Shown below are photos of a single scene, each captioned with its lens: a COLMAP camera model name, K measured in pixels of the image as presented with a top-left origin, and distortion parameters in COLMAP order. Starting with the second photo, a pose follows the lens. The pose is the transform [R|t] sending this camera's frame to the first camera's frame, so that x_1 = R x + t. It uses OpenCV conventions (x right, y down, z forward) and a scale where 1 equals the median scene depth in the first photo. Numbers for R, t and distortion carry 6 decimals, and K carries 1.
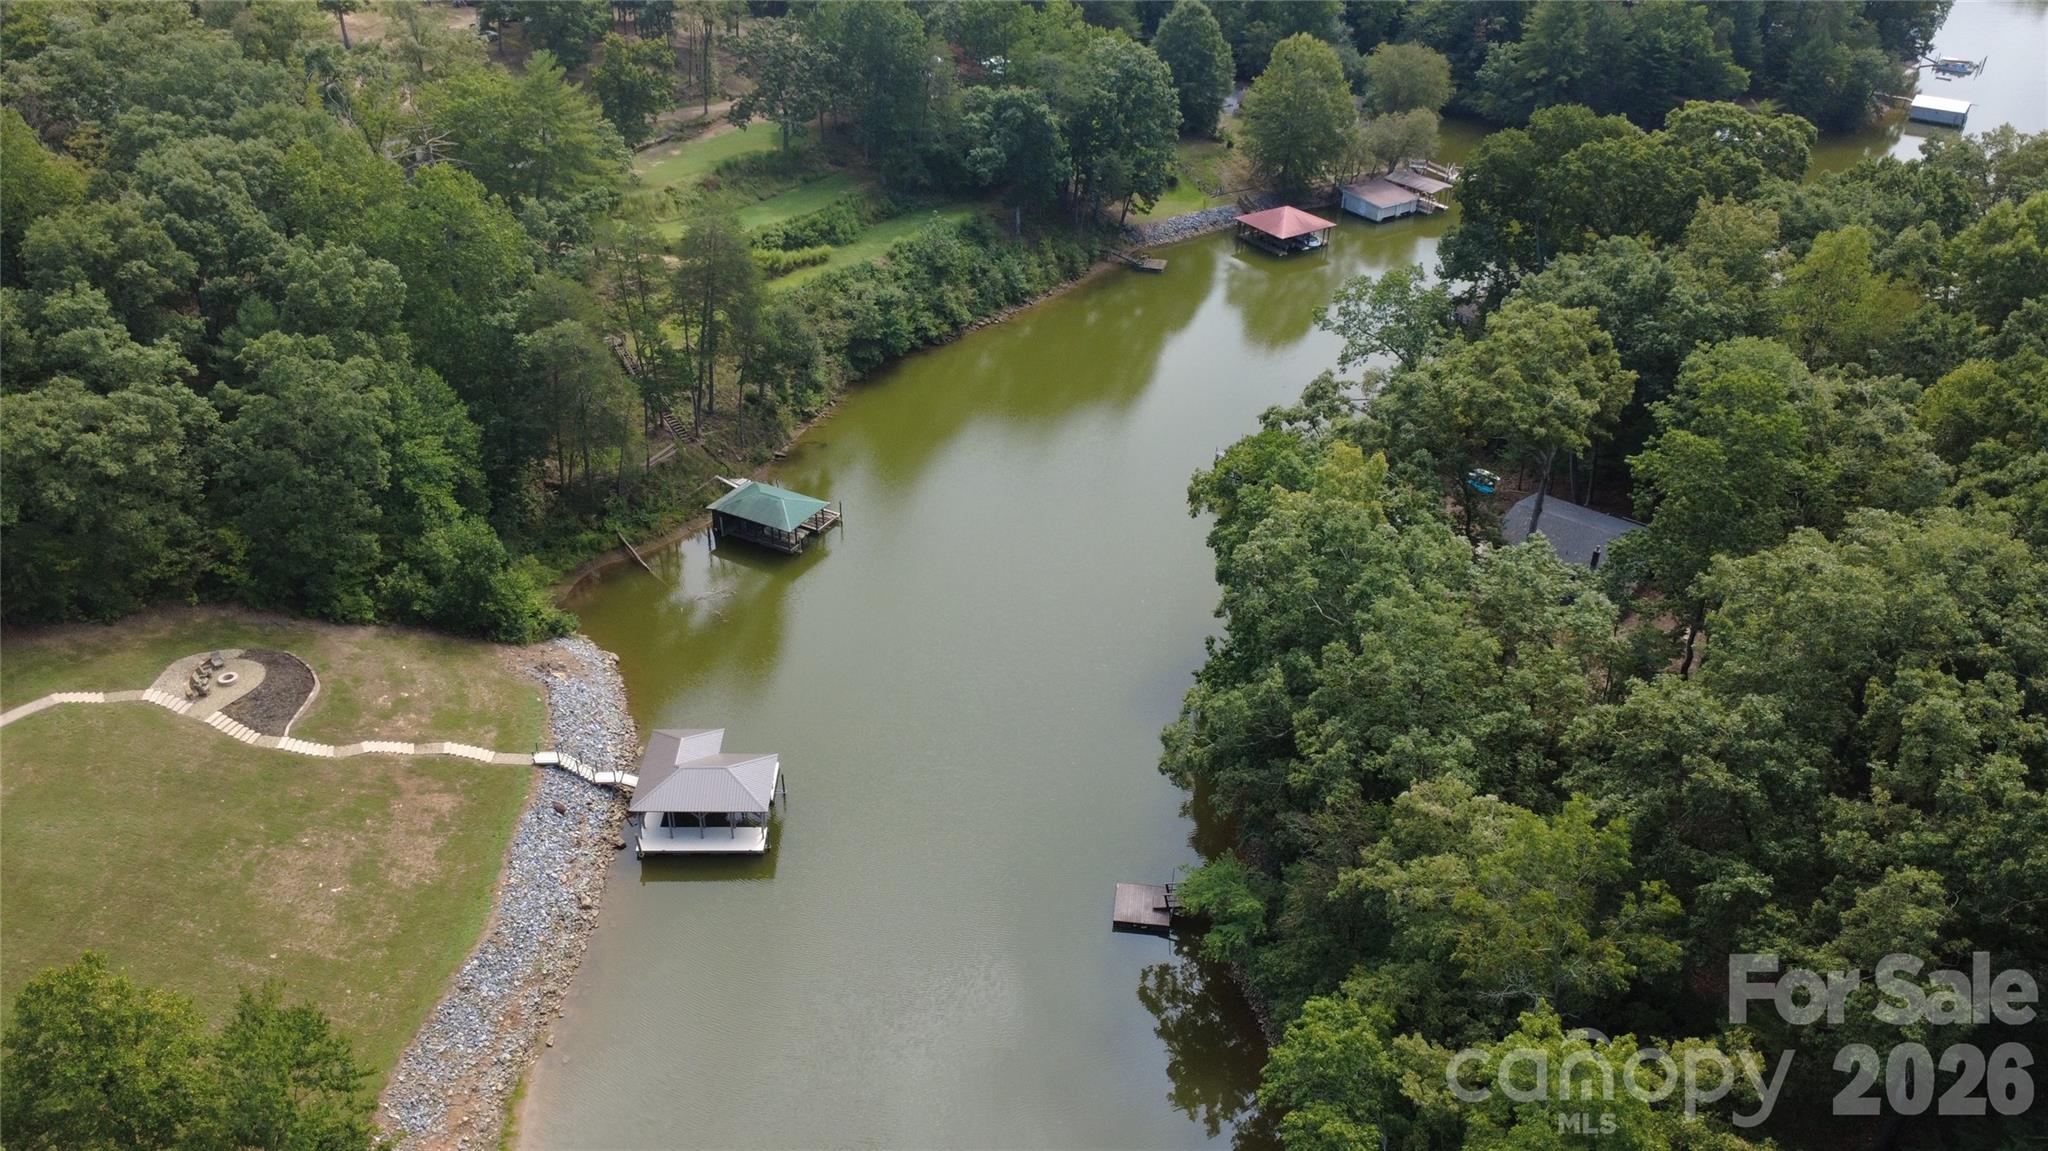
lens RADIAL K [[1496.2, 0, 1027.2], [0, 1496.2, 579.4], [0, 0, 1]] dist [-0.001480, -0.003060]
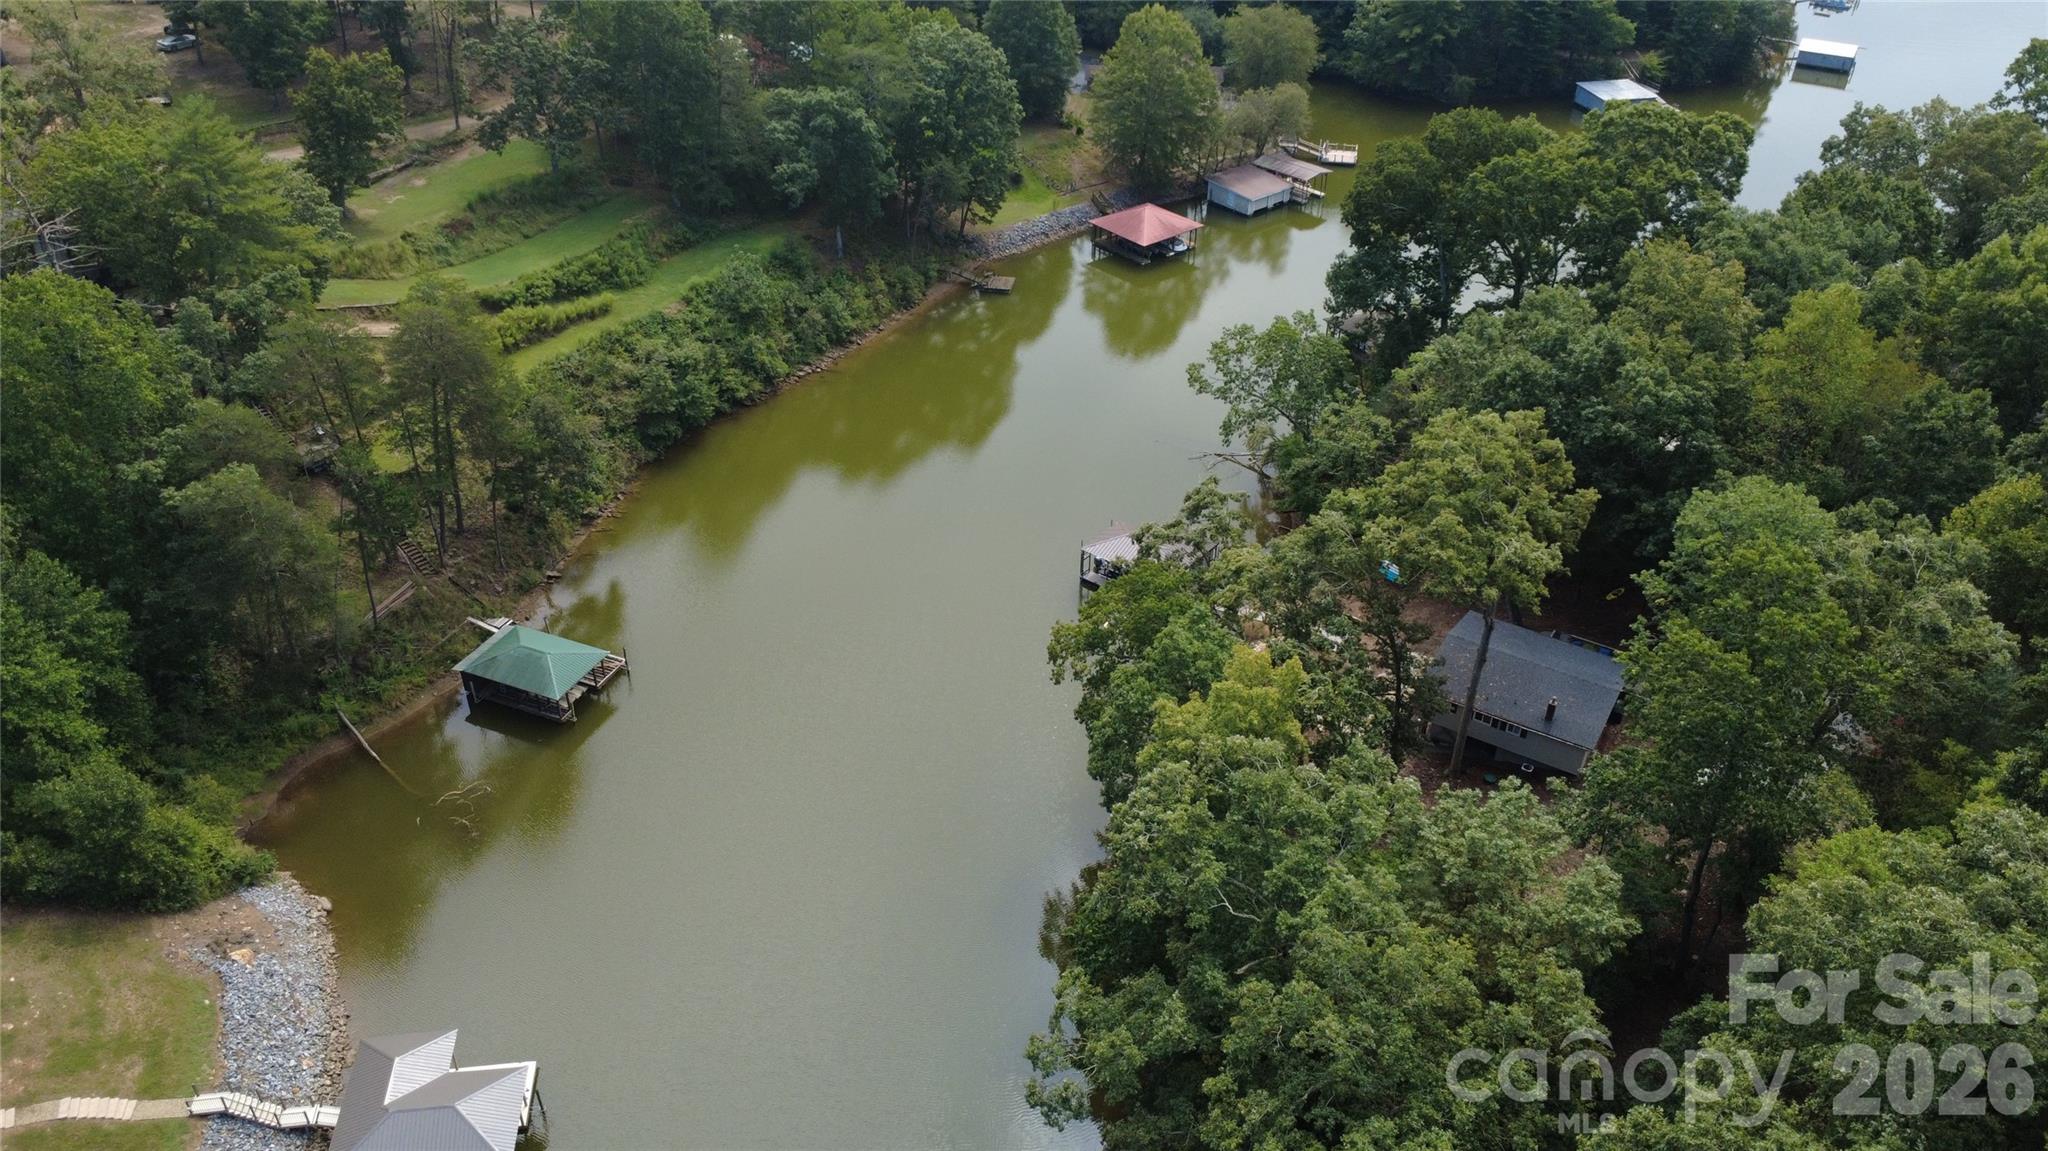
lens RADIAL K [[1496.2, 0, 1027.2], [0, 1496.2, 579.4], [0, 0, 1]] dist [-0.001480, -0.003060]
pose [[0.995036, -0.060199, 0.079243, 0.025525], [0.056488, 0.997236, 0.048265, -0.097041], [-0.081929, -0.043550, 0.995686, 0.150380]]
